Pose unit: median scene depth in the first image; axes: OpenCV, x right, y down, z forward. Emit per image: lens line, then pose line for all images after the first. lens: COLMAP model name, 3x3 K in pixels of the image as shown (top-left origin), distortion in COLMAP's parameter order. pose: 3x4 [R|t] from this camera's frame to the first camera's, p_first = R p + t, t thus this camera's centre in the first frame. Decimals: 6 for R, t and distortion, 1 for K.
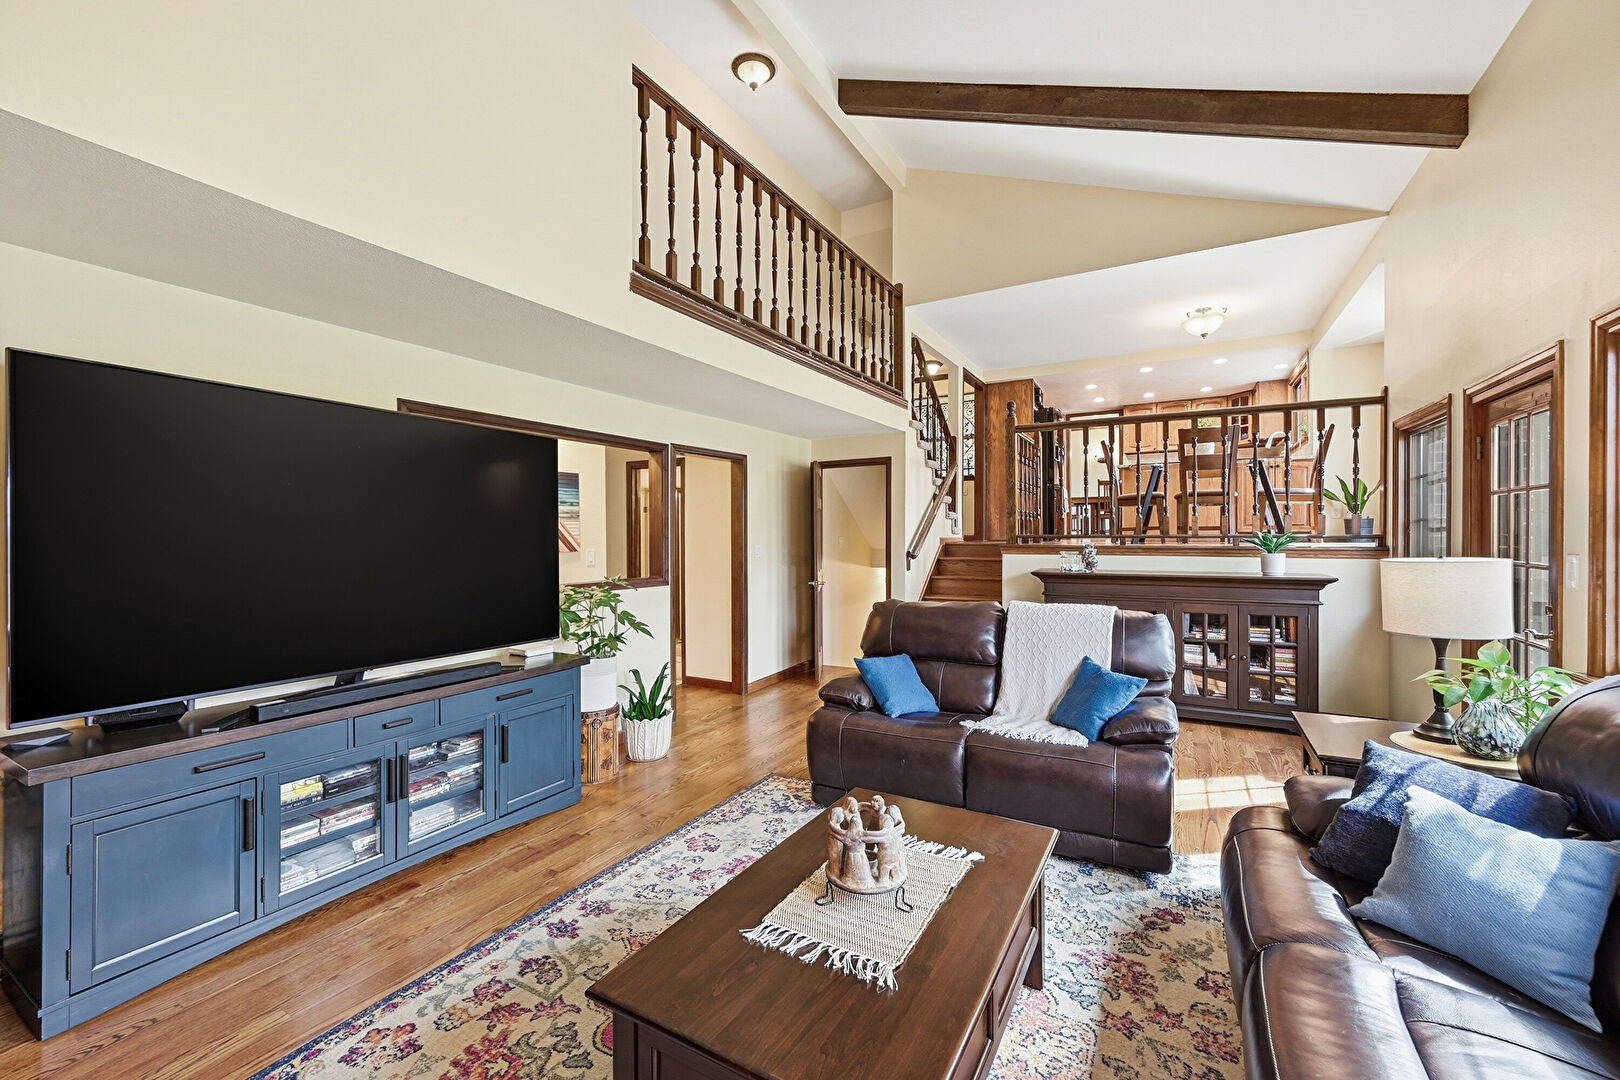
lens RADIAL K [[643.1, 0, 812.5], [0, 643.1, 534.6], [0, 0, 1]] dist [-0.004500, 0.000450]
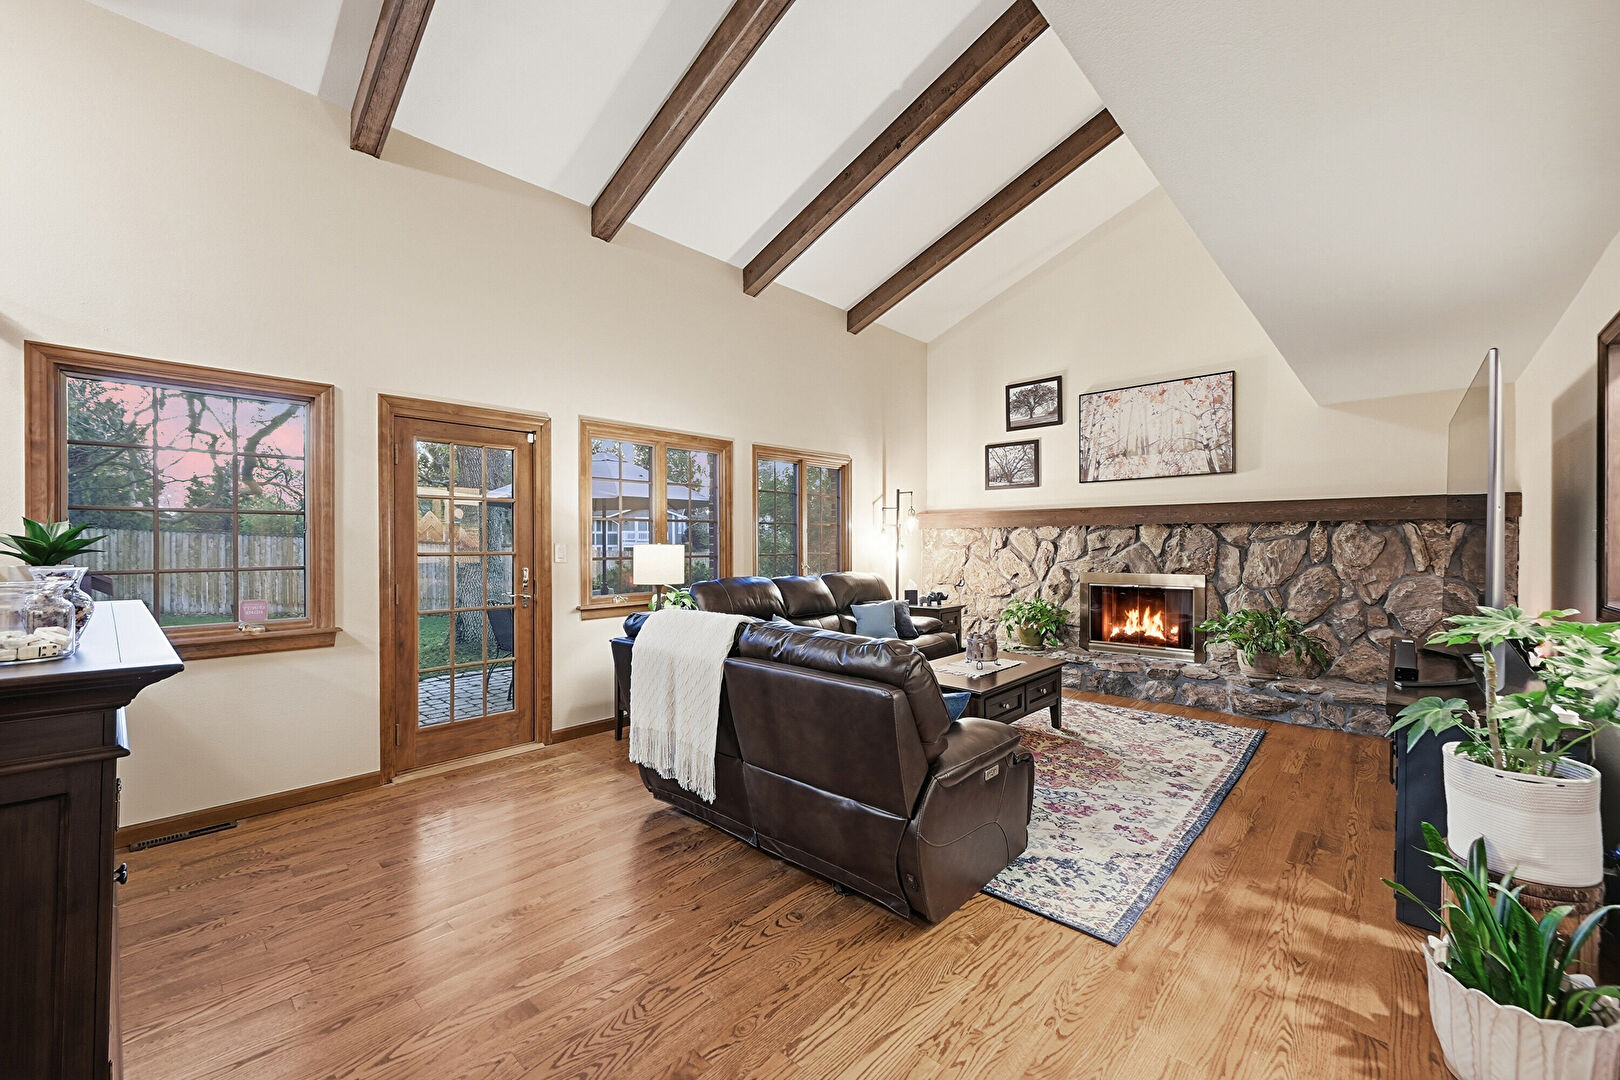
lens RADIAL K [[643.1, 0, 809.8], [0, 643.1, 543.1], [0, 0, 1]] dist [-0.004500, 0.000450]
pose [[-0.972824, 0.005774, 0.231474, 0.094805], [0.007998, 0.999930, 0.008669, 0.021797], [-0.231408, 0.010285, -0.972803, 2.308805]]
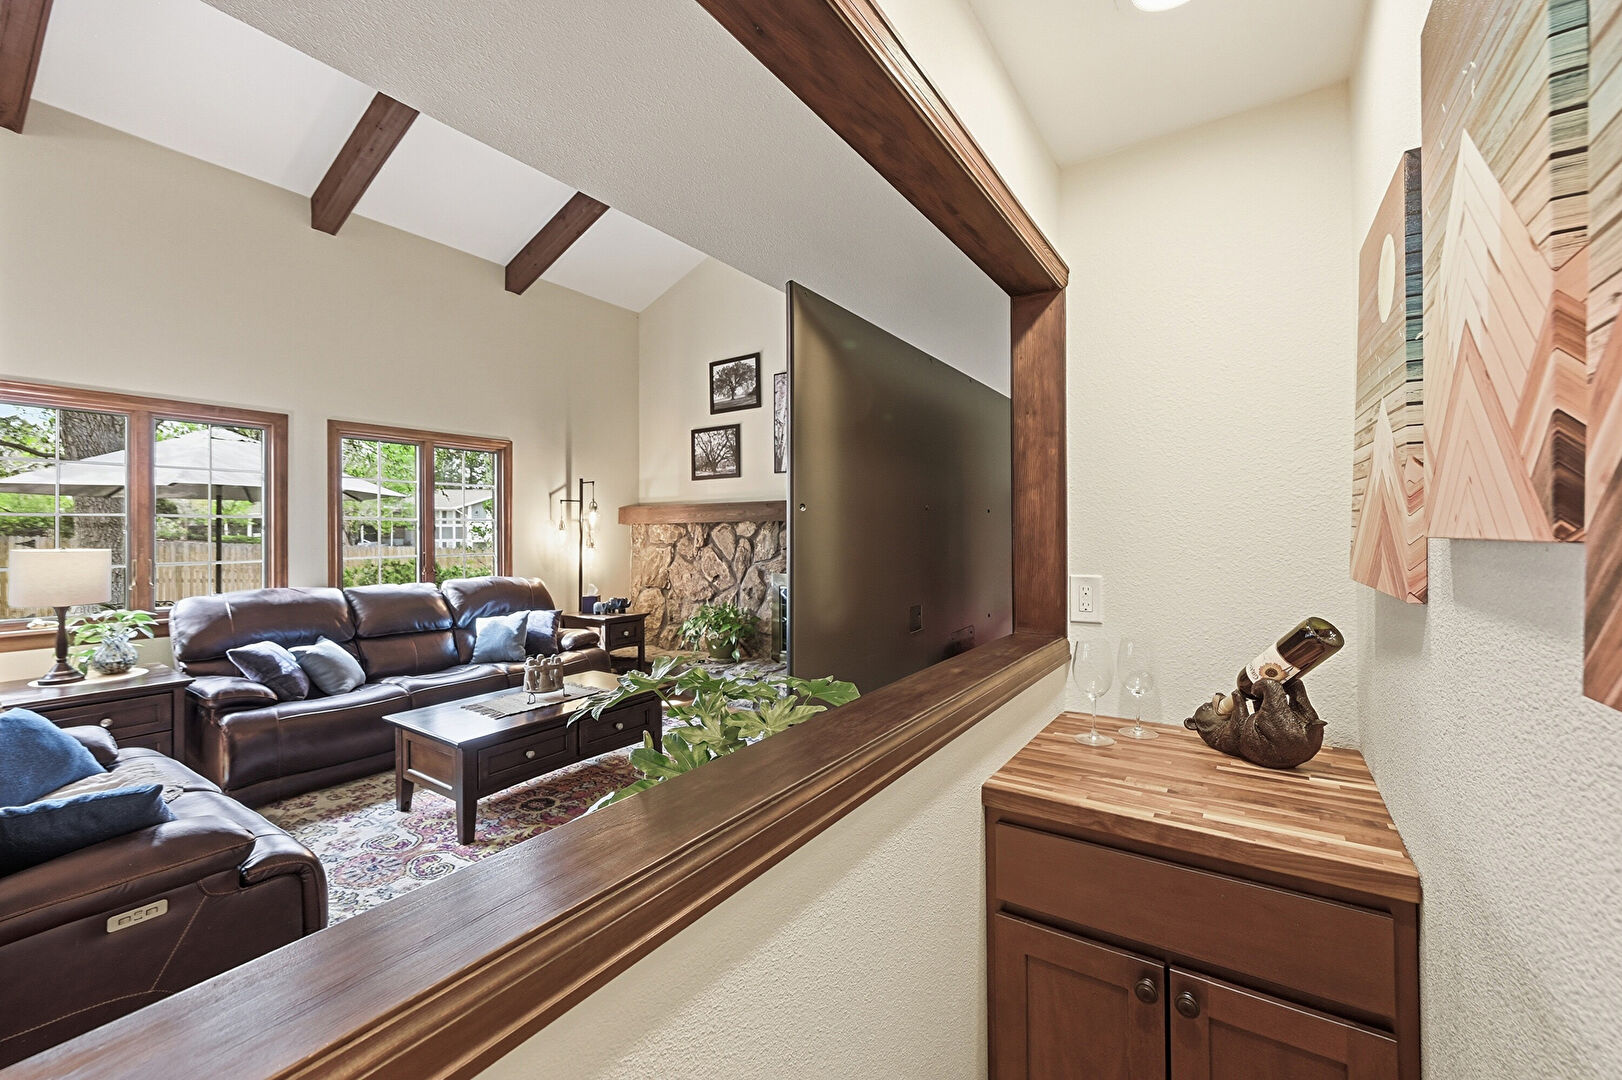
lens RADIAL K [[643.9, 0, 818.9], [0, 643.9, 534.2], [0, 0, 1]] dist [-0.004500, 0.000450]
pose [[-0.997287, 0.010602, 0.072850, -0.611649], [0.011288, 0.999896, 0.009008, 0.011411], [-0.072746, 0.009806, -0.997302, 1.874966]]
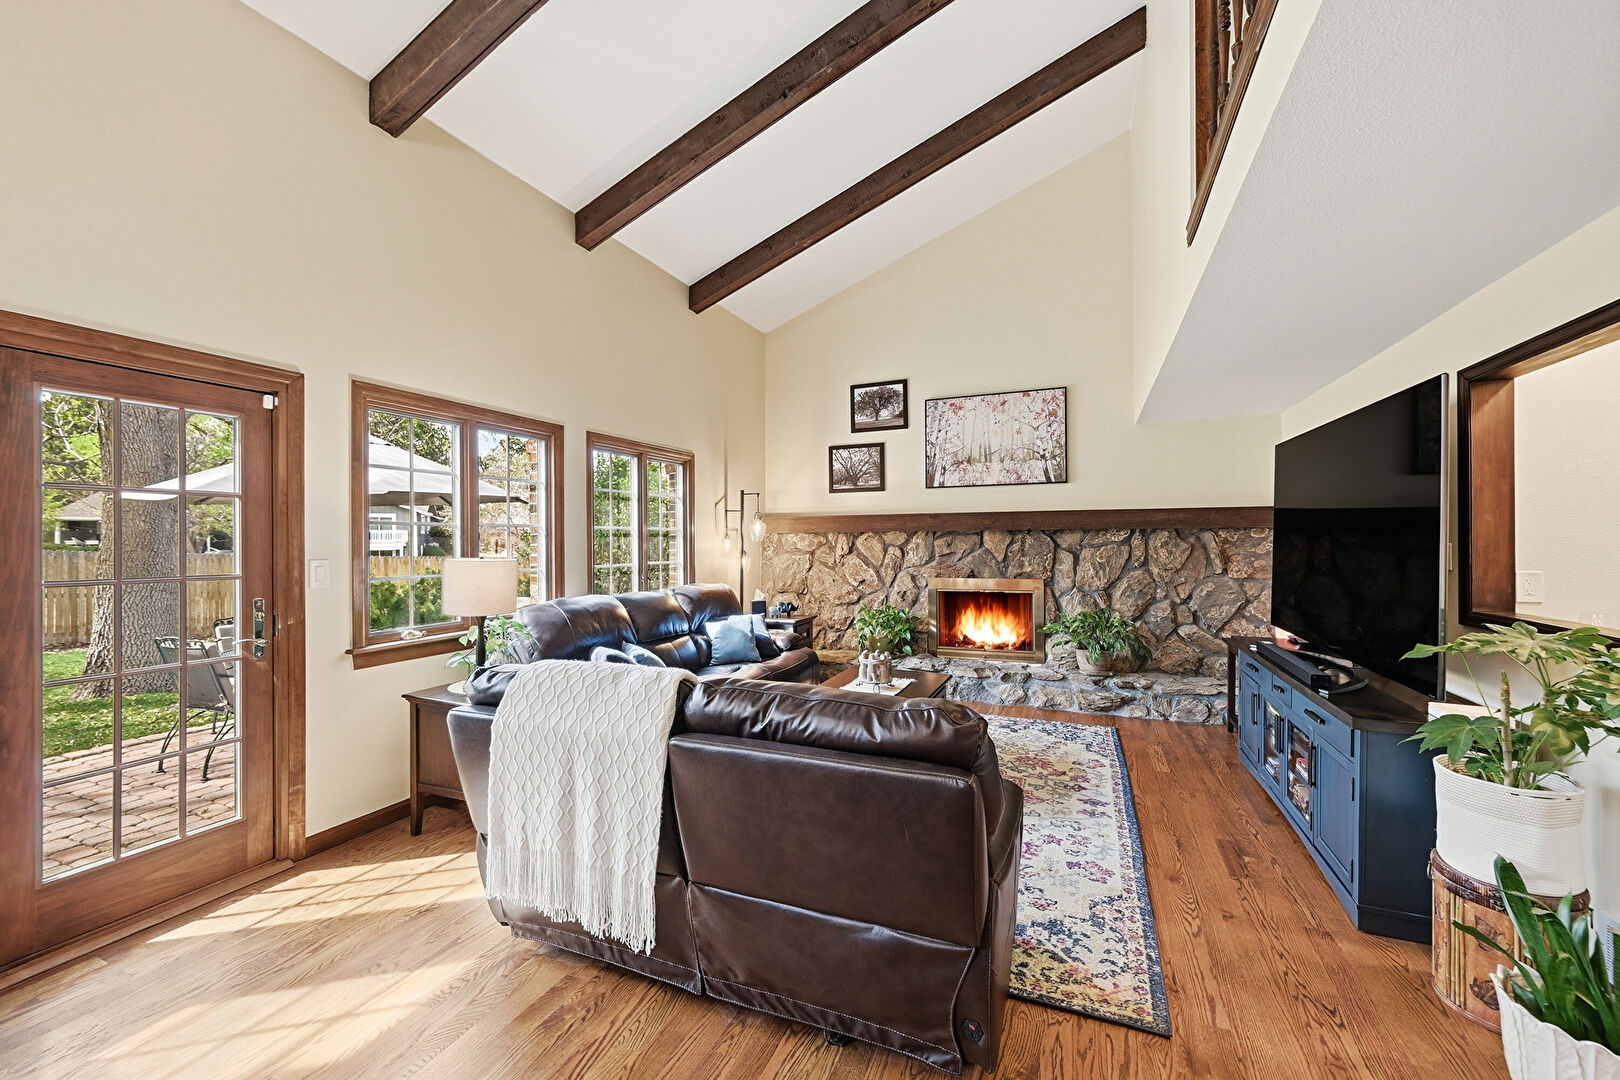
lens RADIAL K [[643.1, 0, 809.5], [0, 643.1, 538.7], [0, 0, 1]] dist [-0.004500, 0.000450]
pose [[-0.993357, 0.008921, -0.114730, 0.366599], [0.008325, 0.999949, 0.005669, -0.002568], [0.114775, 0.004676, -0.993381, 2.073691]]
